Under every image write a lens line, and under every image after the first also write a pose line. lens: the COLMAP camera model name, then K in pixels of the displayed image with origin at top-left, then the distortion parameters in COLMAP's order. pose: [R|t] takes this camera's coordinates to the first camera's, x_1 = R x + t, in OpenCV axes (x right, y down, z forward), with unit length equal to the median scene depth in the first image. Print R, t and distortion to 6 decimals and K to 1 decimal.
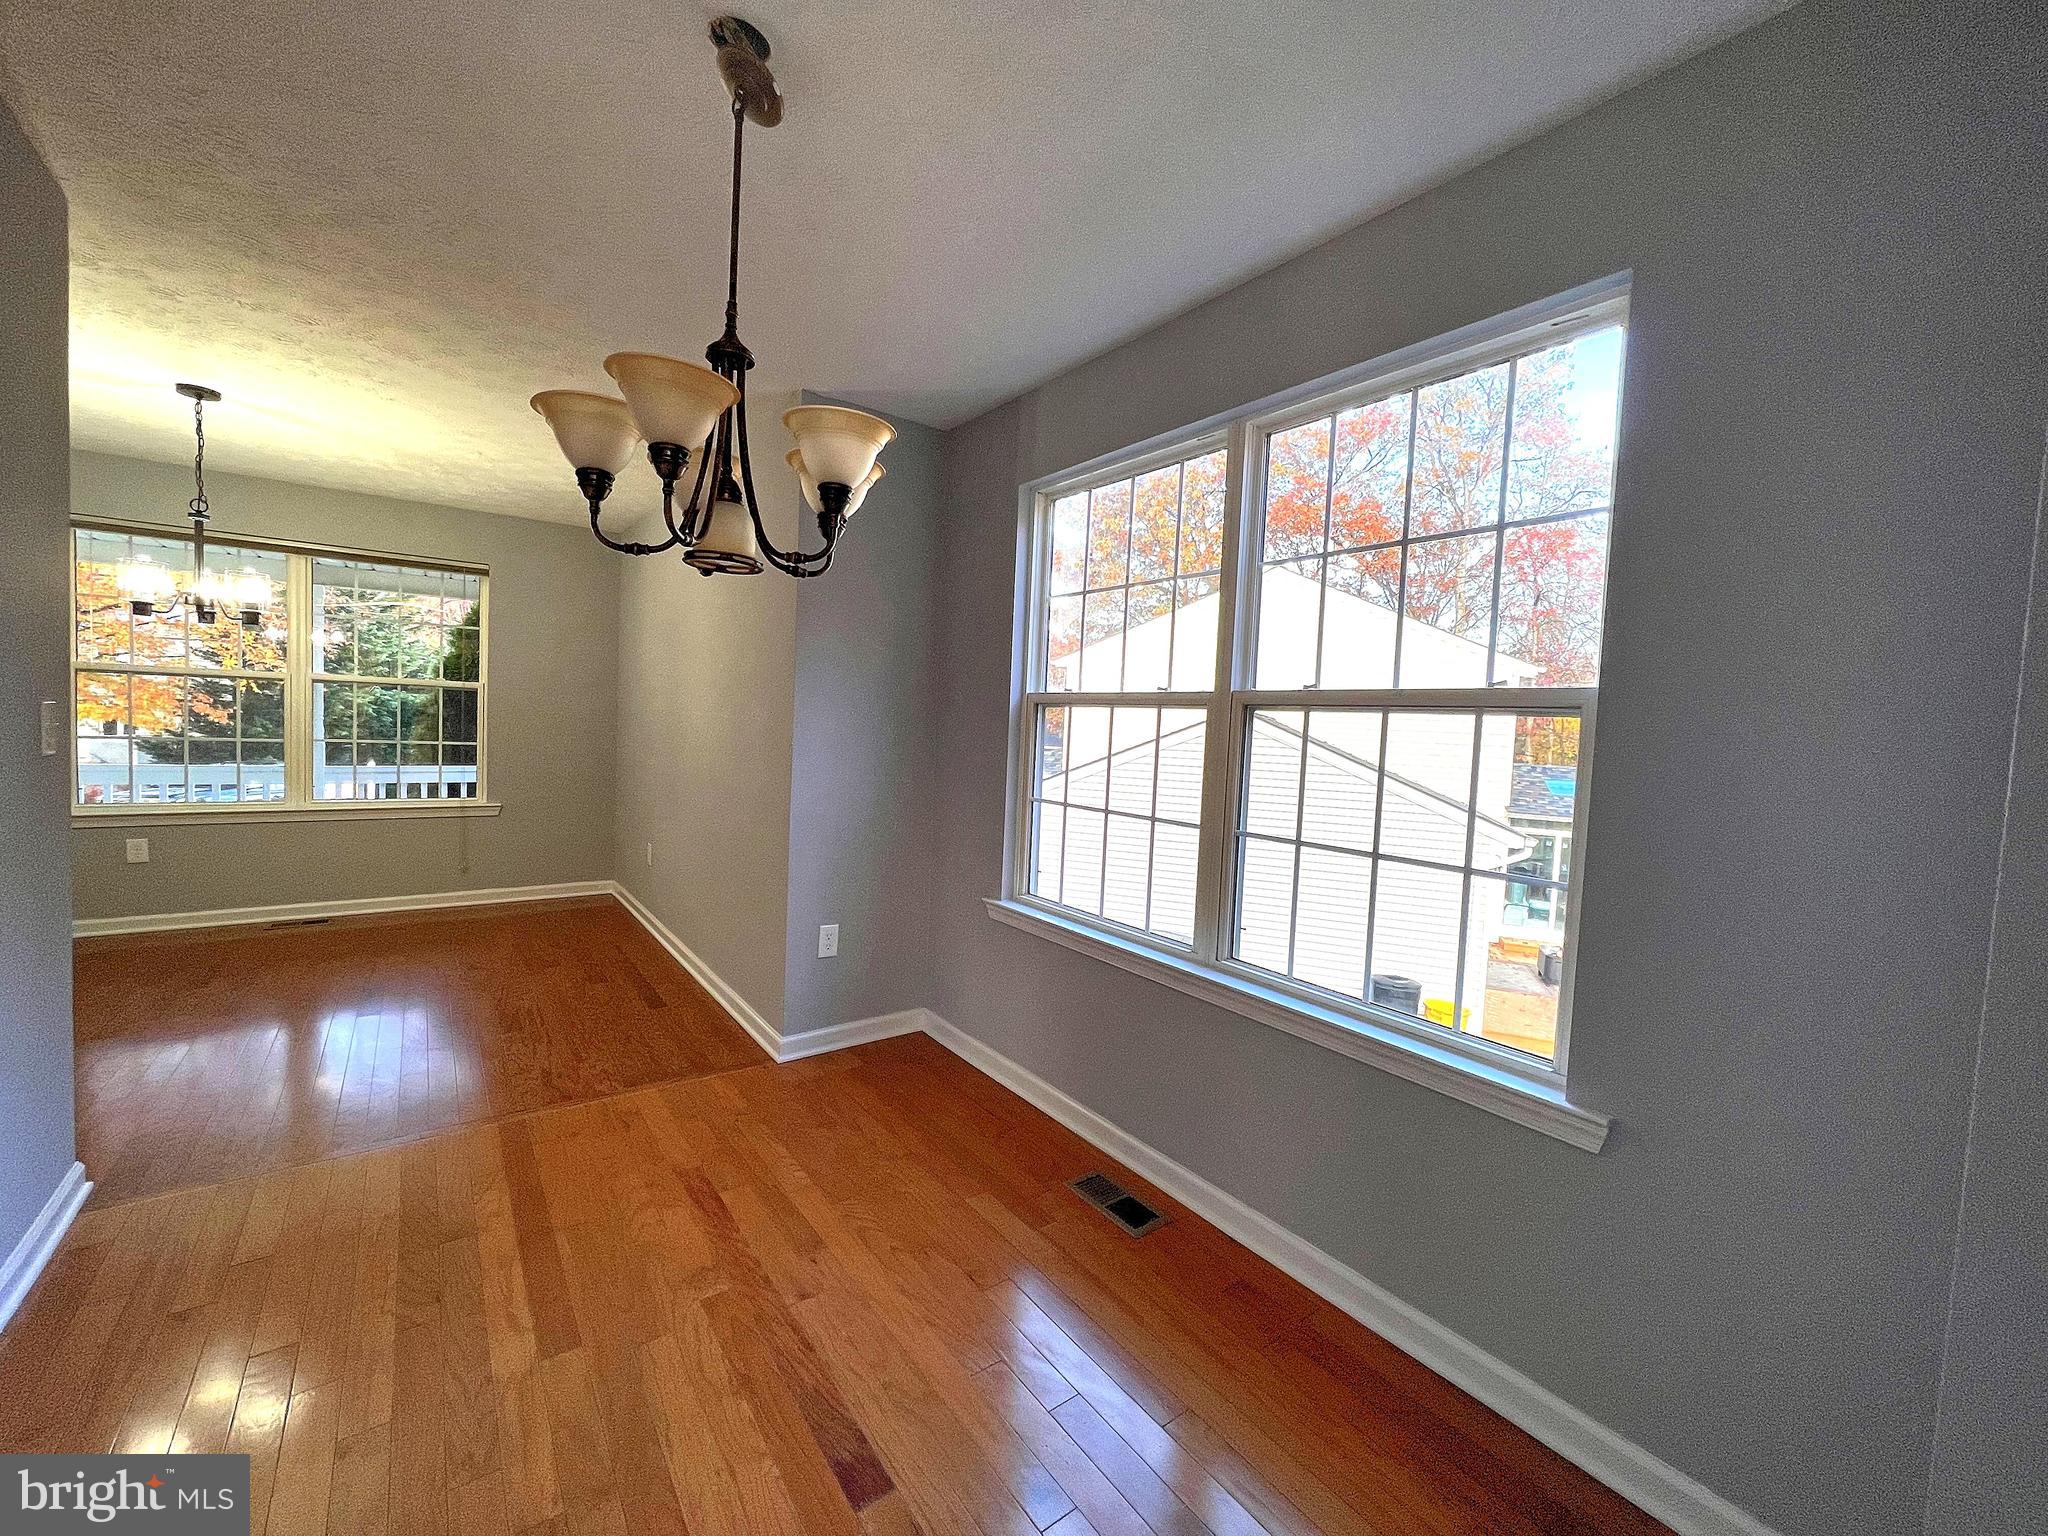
lens RADIAL K [[817.1, 0, 1018.2], [0, 817.1, 763.9], [0, 0, 1]] dist [-0.000267, -0.000119]
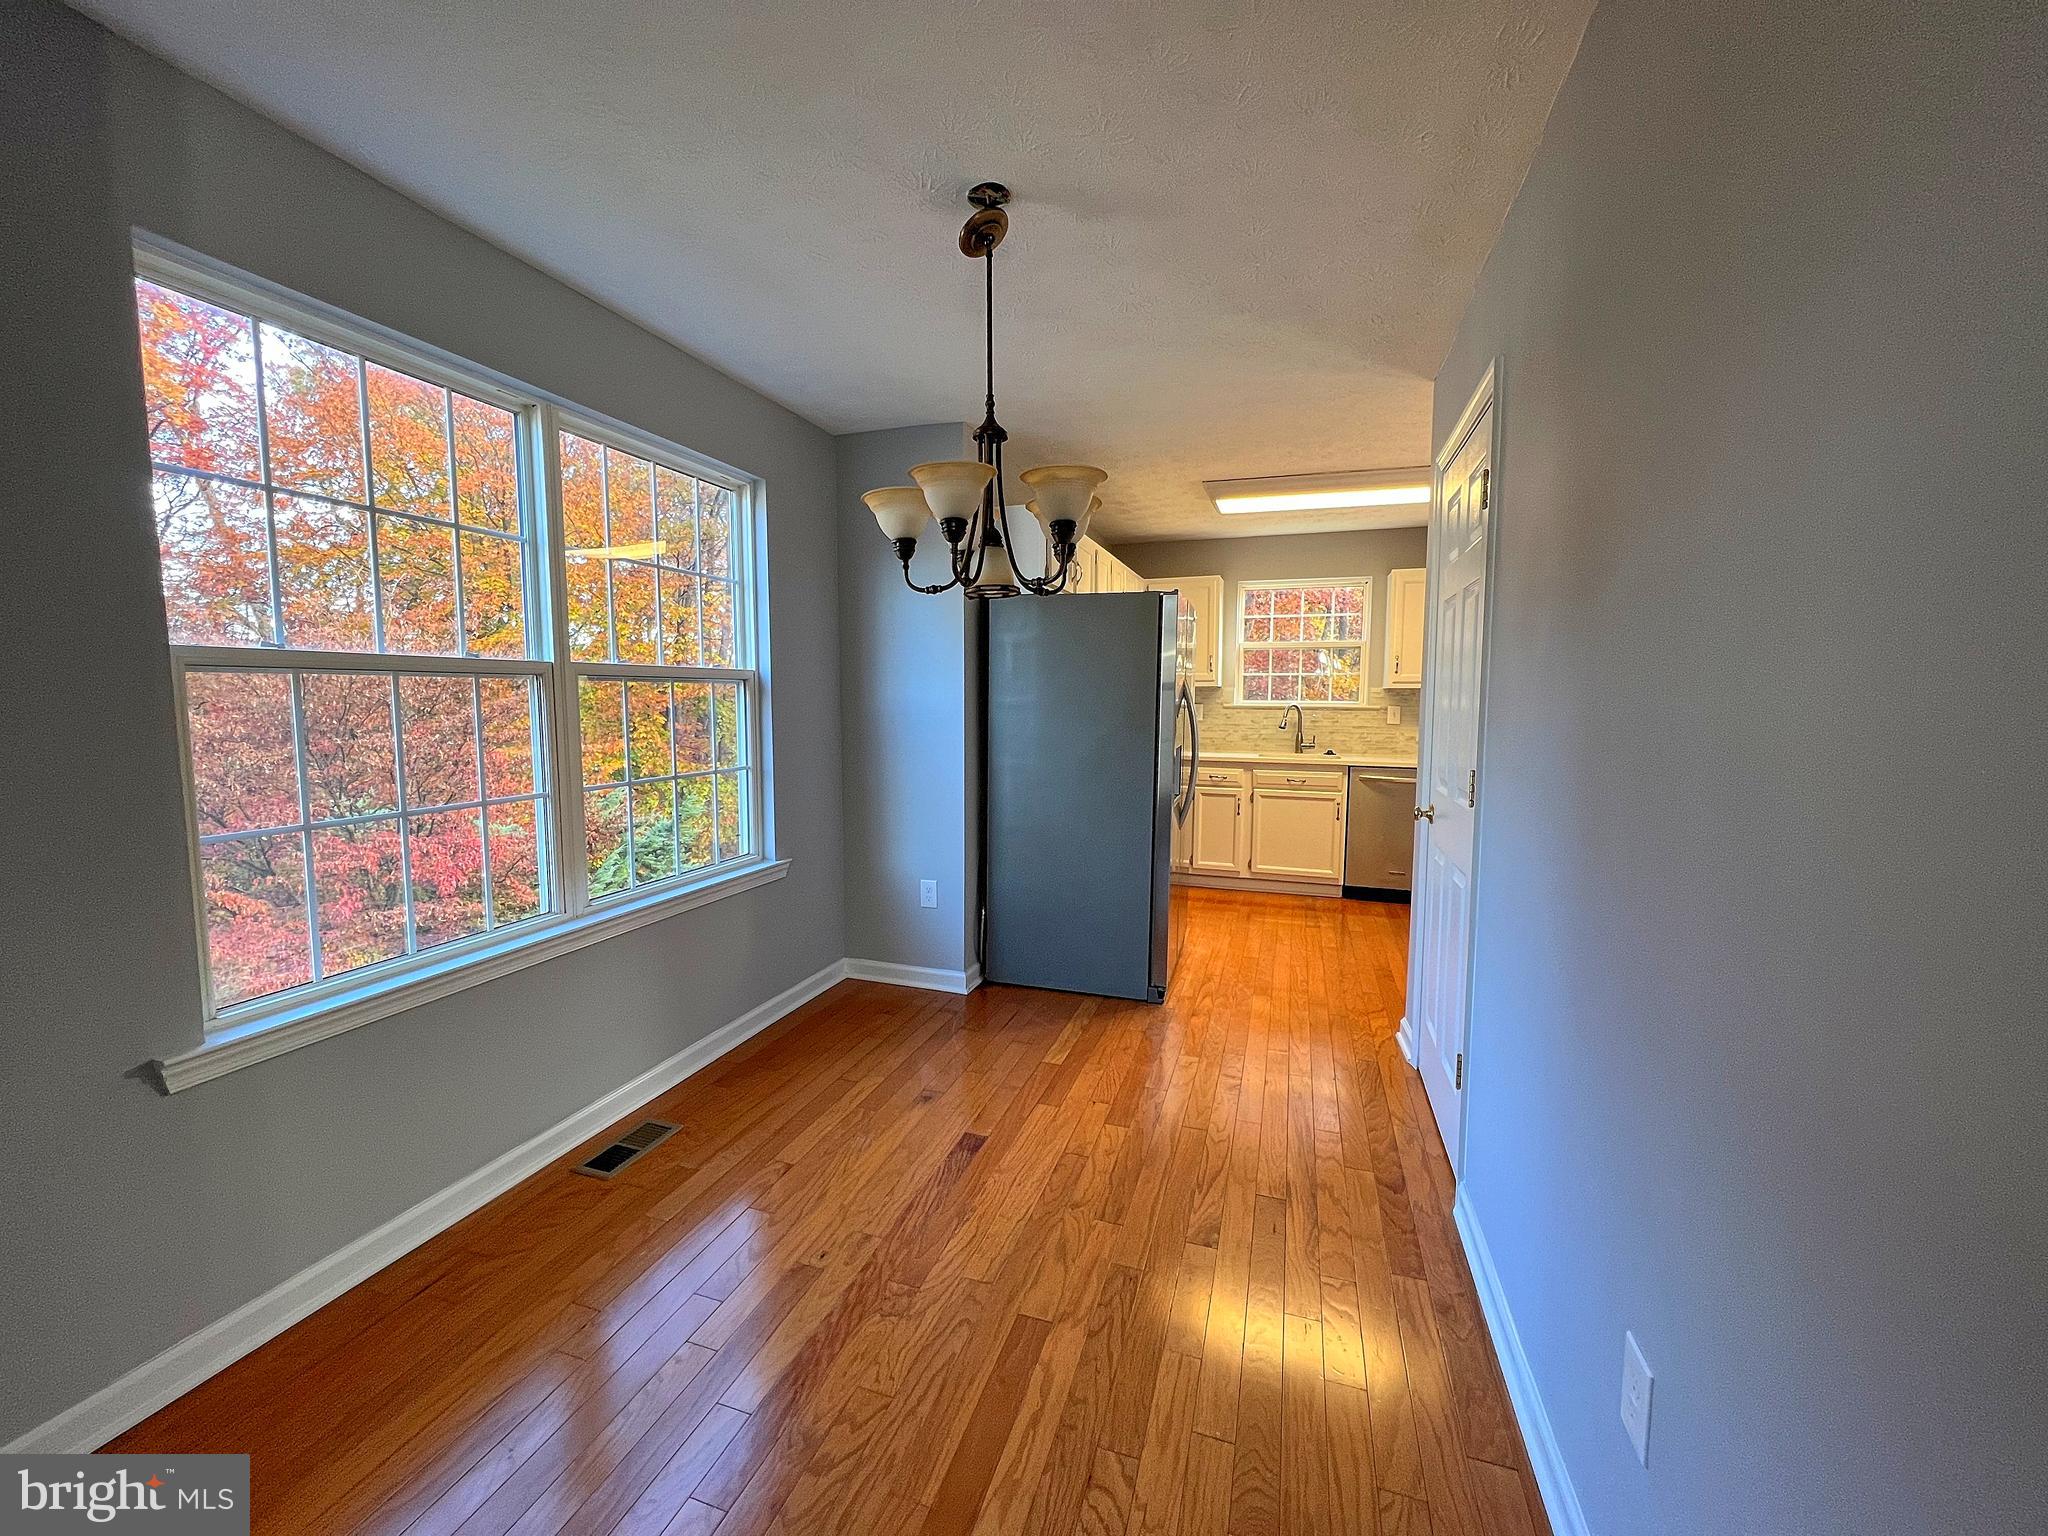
lens RADIAL K [[817.1, 0, 1017.8], [0, 817.1, 763.4], [0, 0, 1]] dist [-0.000267, -0.000119]
pose [[-0.575192, -0.113075, 0.810165, -0.946160], [0.013467, 0.988957, 0.147591, -0.105838], [-0.817907, 0.095804, -0.567318, 1.108112]]
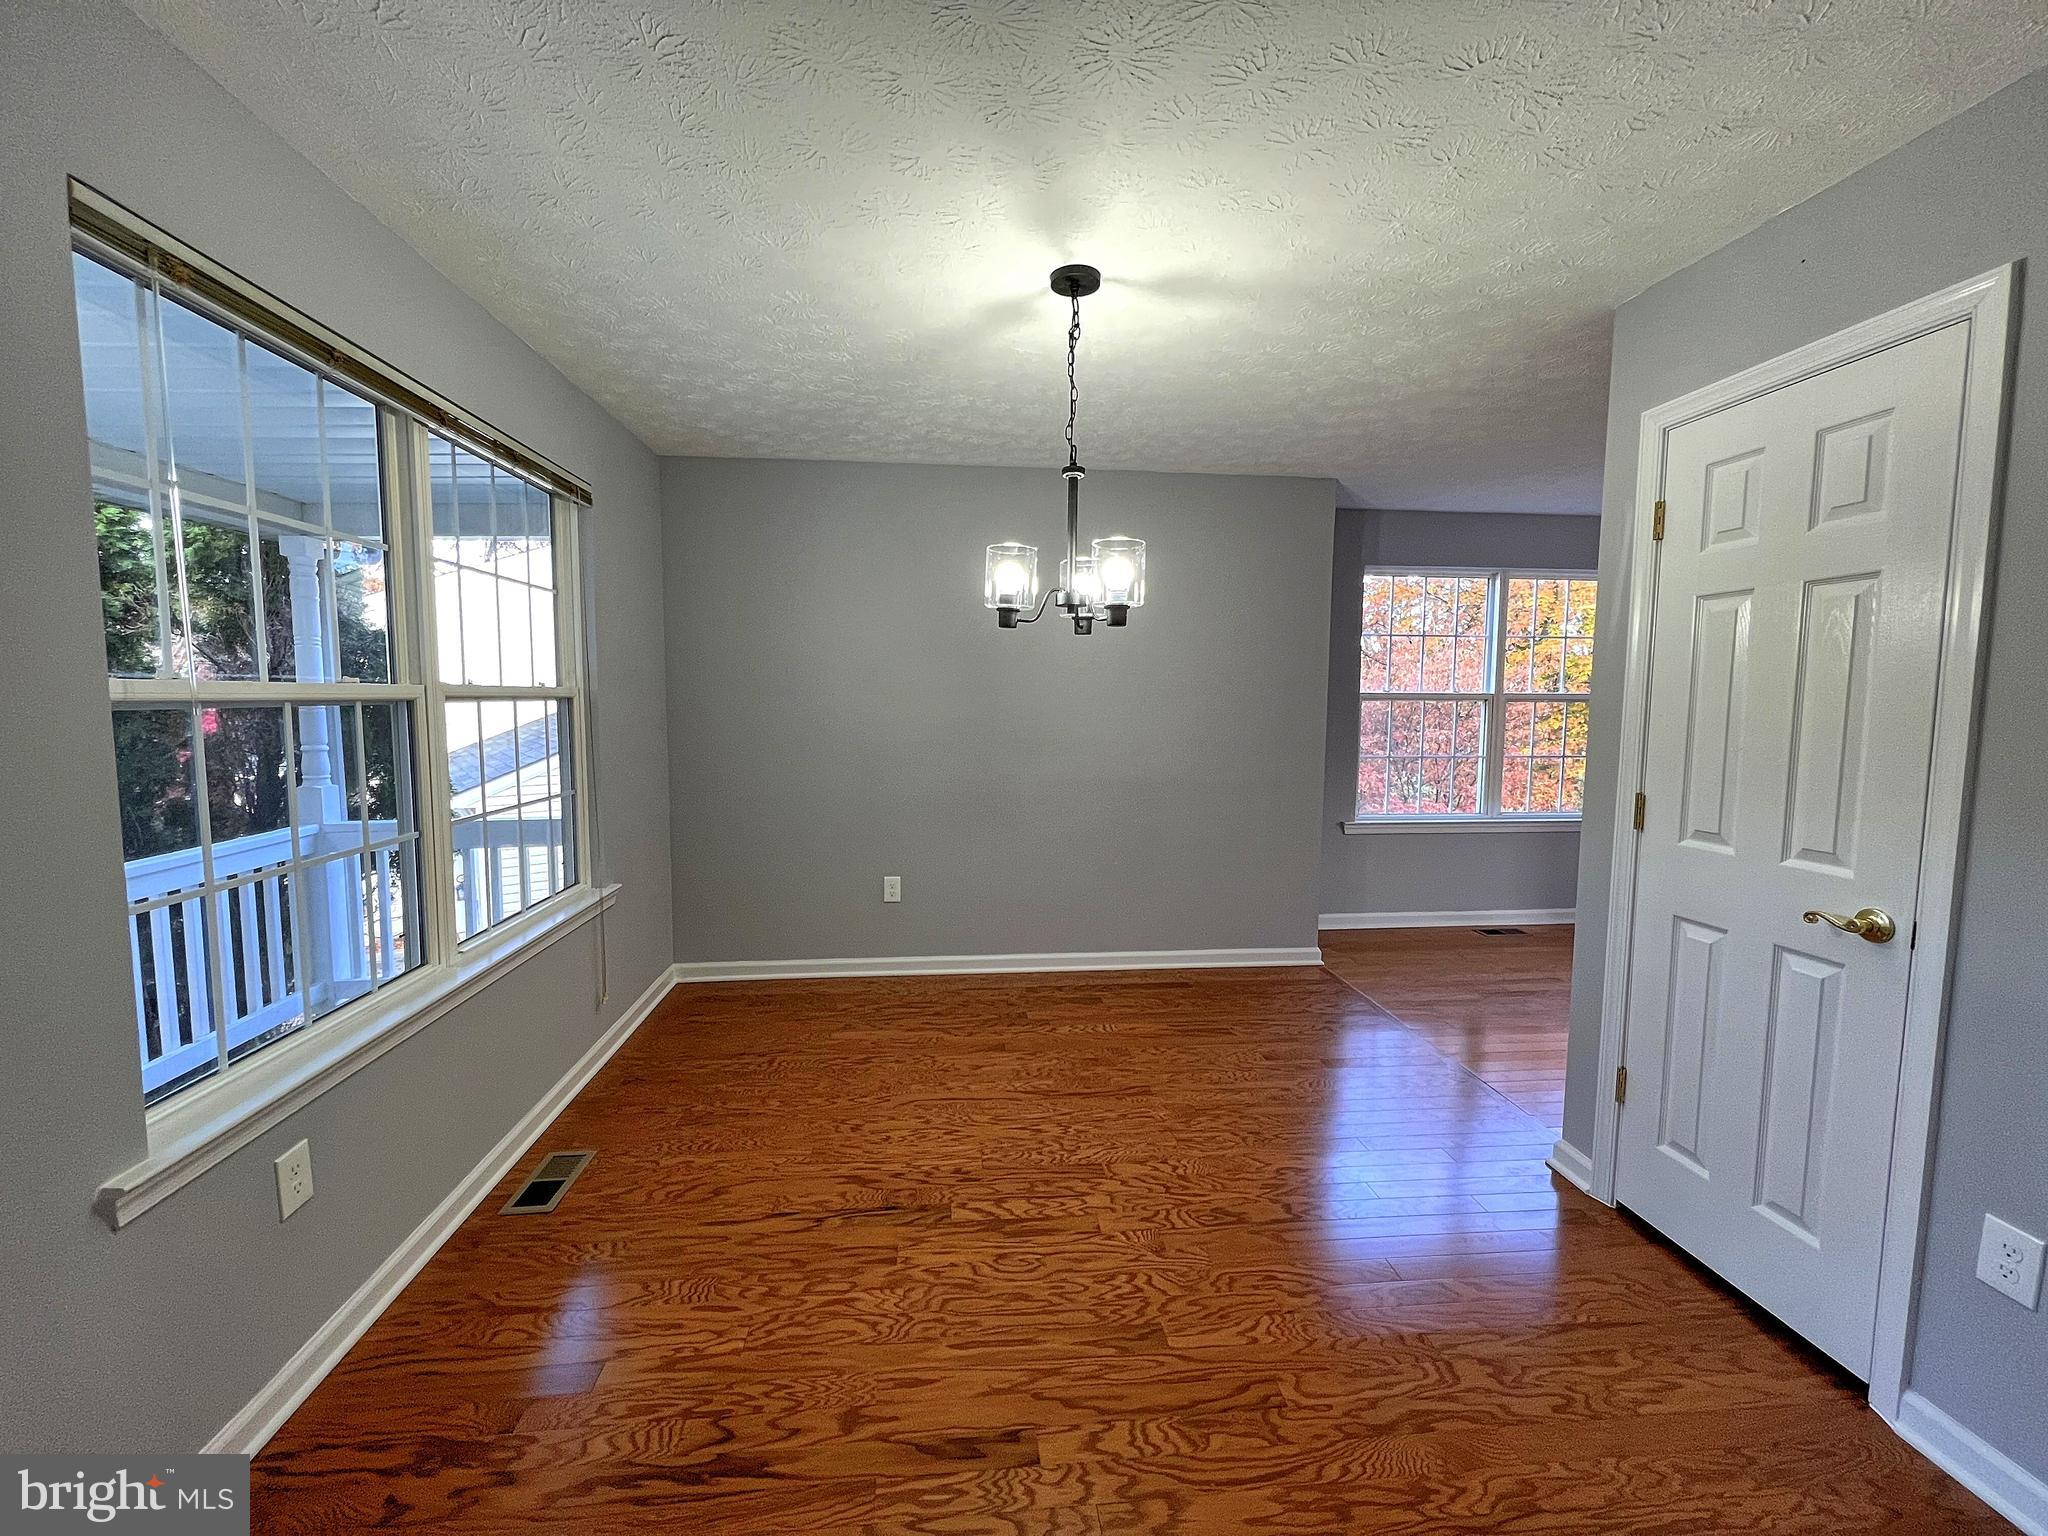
lens RADIAL K [[817.1, 0, 1014.8], [0, 817.1, 758.1], [0, 0, 1]] dist [-0.000267, -0.000119]
pose [[0.503743, -0.108180, 0.857053, -2.269905], [0.056797, 0.994129, 0.092099, -0.189563], [-0.861985, 0.002284, 0.506929, 0.986557]]
